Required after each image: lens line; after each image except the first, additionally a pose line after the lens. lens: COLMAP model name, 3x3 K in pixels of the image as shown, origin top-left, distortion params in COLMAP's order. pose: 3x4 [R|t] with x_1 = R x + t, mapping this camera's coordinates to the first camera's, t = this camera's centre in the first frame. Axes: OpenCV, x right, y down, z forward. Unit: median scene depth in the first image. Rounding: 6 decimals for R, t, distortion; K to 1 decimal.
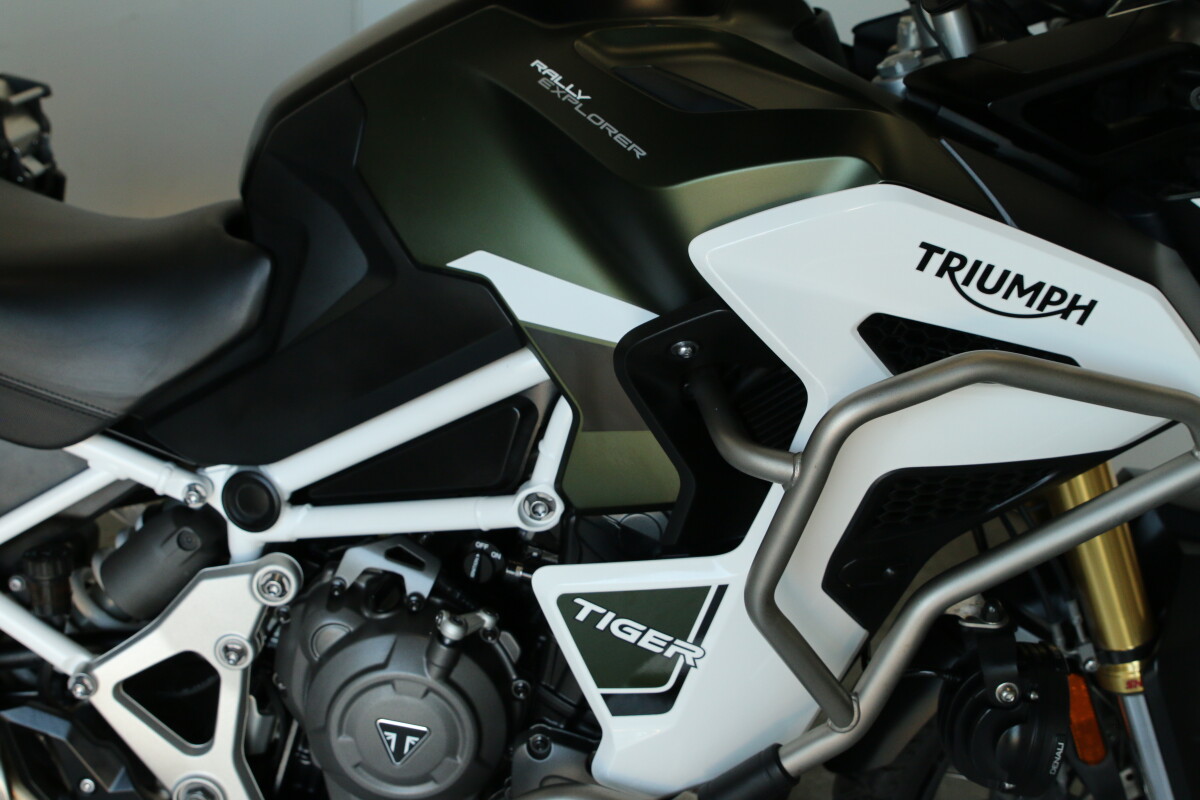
lens RADIAL K [[1604.7, 0, 588.6], [0, 1604.7, 393.0], [0, 0, 1]] dist [-0.057290, 0.000000]
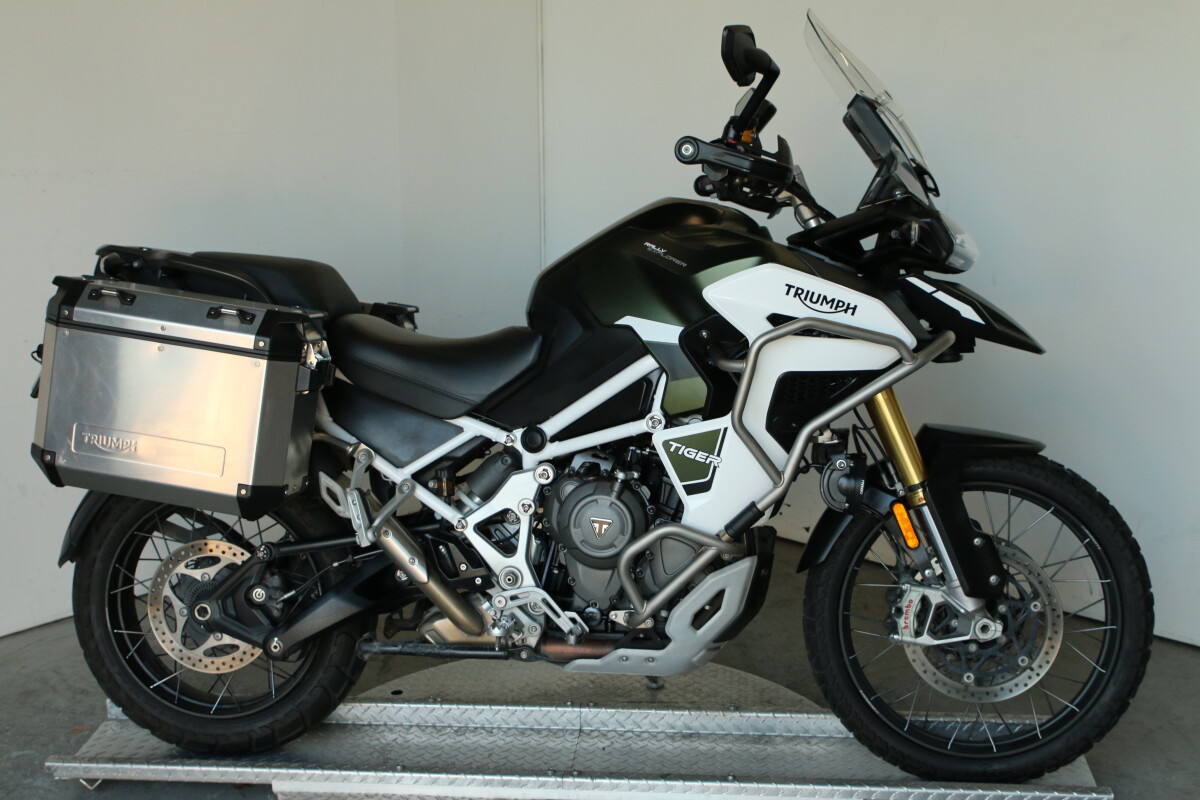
lens RADIAL K [[1604.7, 0, 598.4], [0, 1604.7, 396.7], [0, 0, 1]] dist [-0.057290, 0.000000]
pose [[0.995542, -0.052093, -0.078626, 0.076610], [0.029679, 0.964309, -0.263109, 0.668808], [0.089526, 0.259603, 0.961557, -1.350799]]
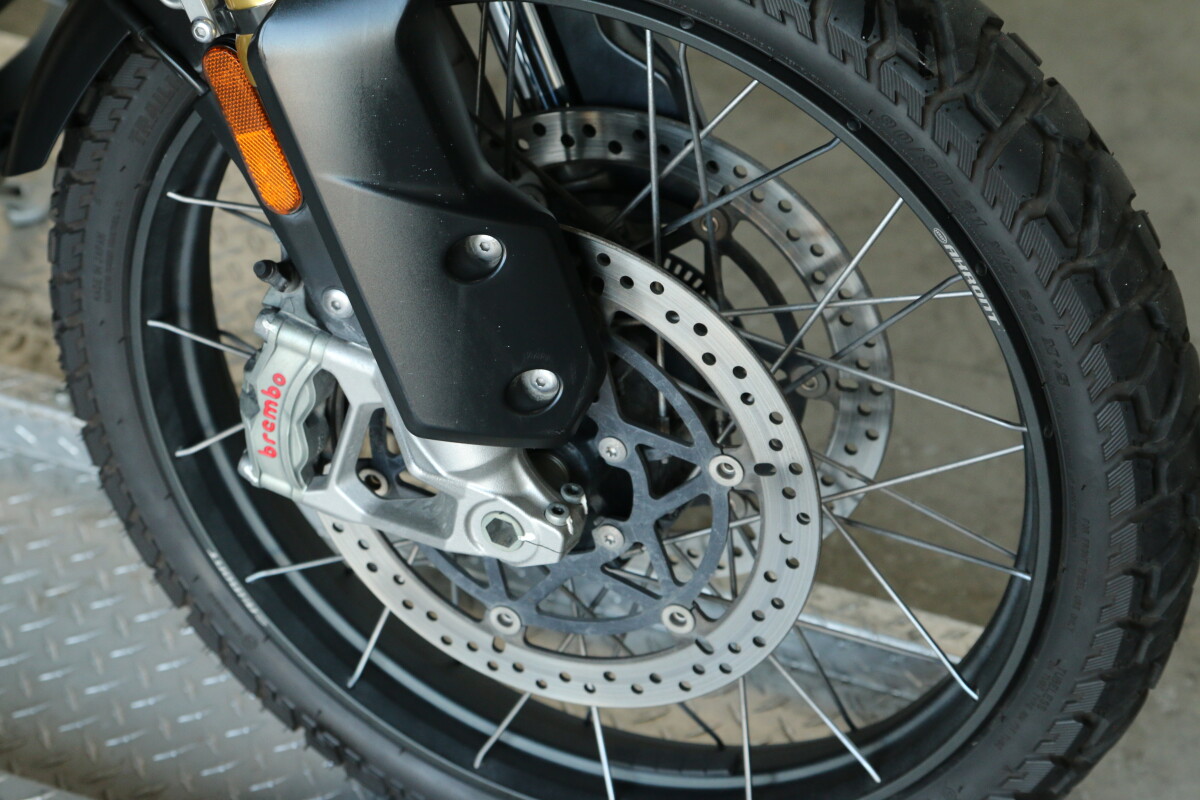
lens RADIAL K [[2574.6, 0, 588.8], [0, 2574.6, 397.1], [0, 0, 1]] dist [0.019710, 0.000000]
pose [[0.934503, 0.173332, -0.310903, 0.815107], [-0.086003, 0.957500, 0.275311, 0.030419], [0.345410, -0.230540, 0.909694, 0.171823]]
